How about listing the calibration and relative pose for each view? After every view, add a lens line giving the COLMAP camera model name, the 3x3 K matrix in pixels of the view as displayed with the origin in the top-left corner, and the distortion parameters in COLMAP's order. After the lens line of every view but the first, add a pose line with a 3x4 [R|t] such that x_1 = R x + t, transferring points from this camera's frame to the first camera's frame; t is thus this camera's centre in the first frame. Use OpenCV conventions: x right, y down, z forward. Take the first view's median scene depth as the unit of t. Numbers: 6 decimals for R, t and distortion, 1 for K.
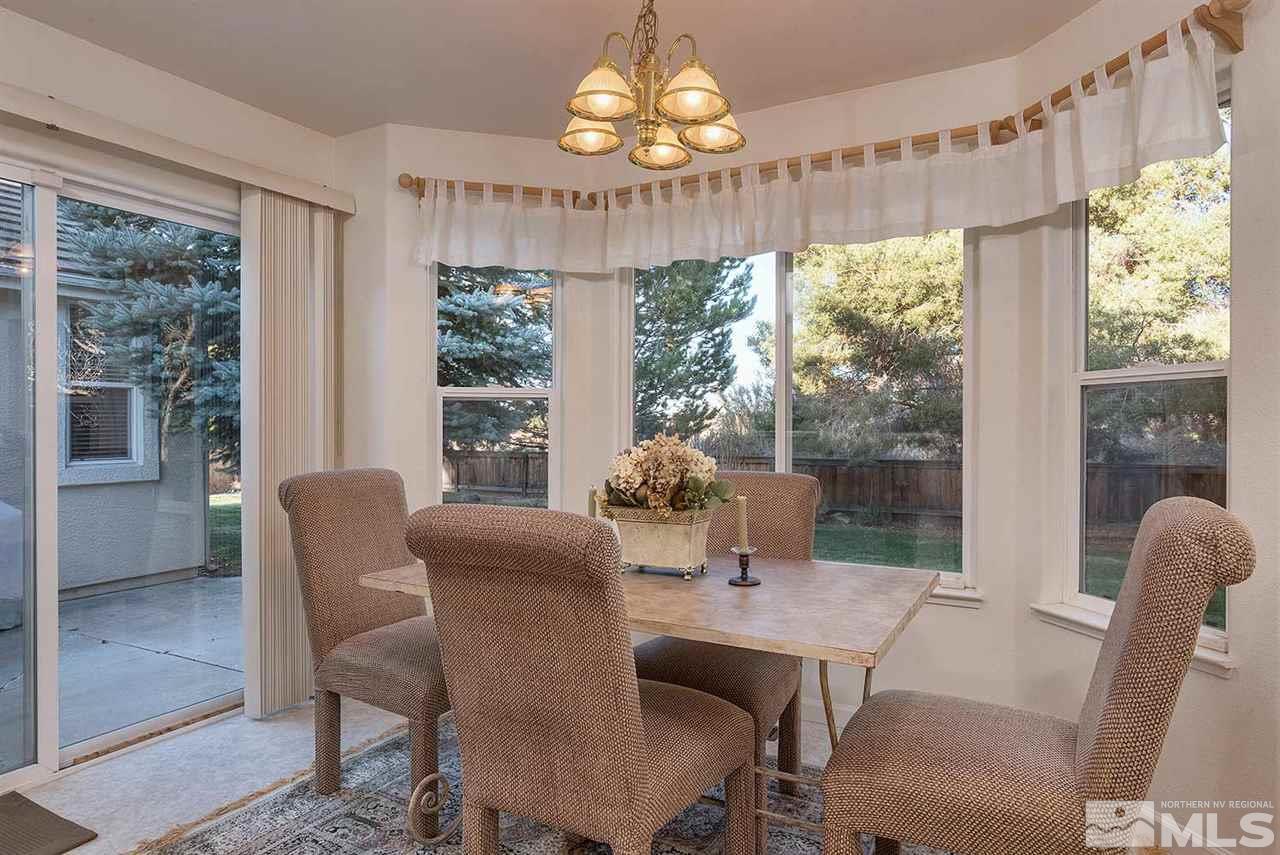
lens RADIAL K [[745.0, 0, 640.0], [0, 745.0, 427.5], [0, 0, 1]] dist [-0.002820, -0.000025]
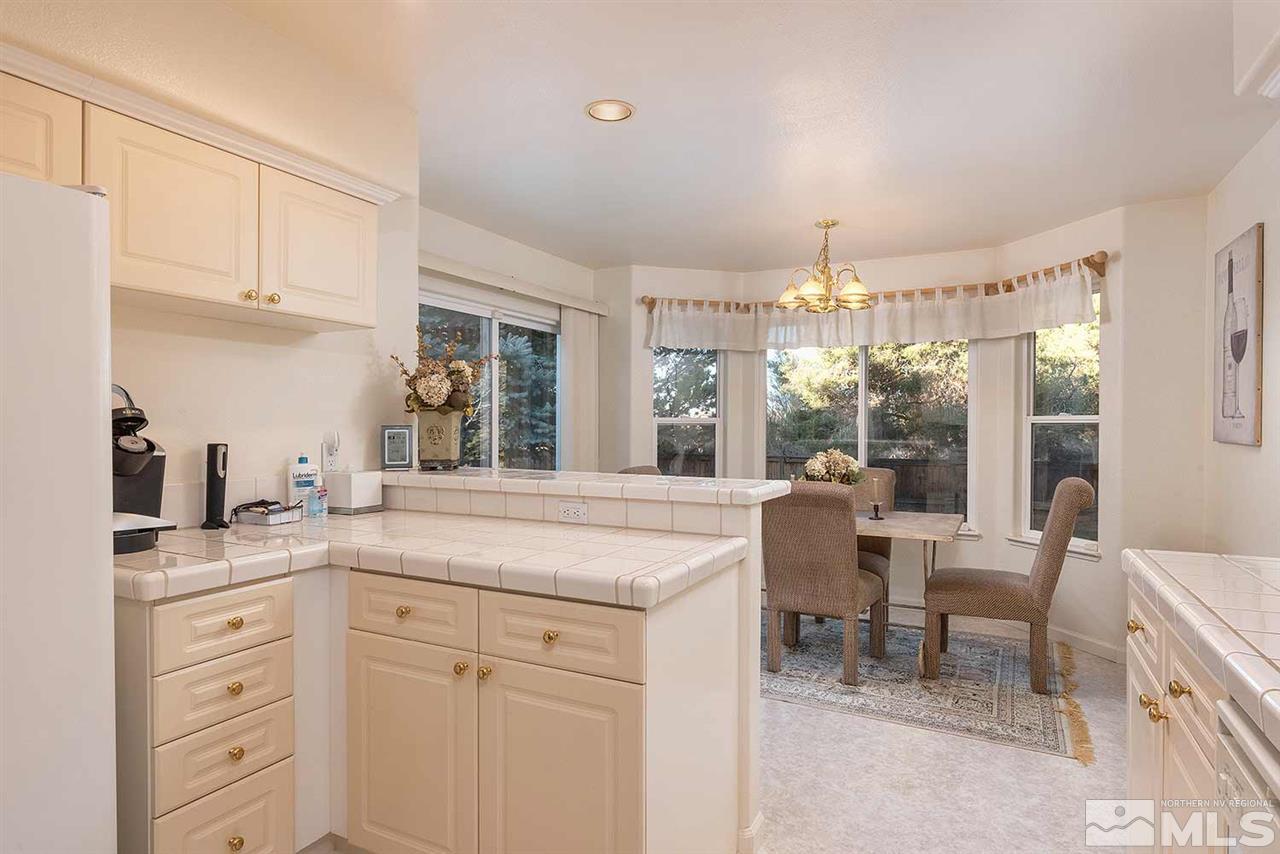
lens RADIAL K [[698.7, 0, 640.0], [0, 698.7, 427.0], [0, 0, 1]] dist [0.004740, 0.000303]
pose [[0.999690, 0.001087, 0.024888, -0.391877], [-0.001082, 0.999999, -0.000214, -0.036763], [-0.024889, 0.000187, 0.999690, -0.661627]]
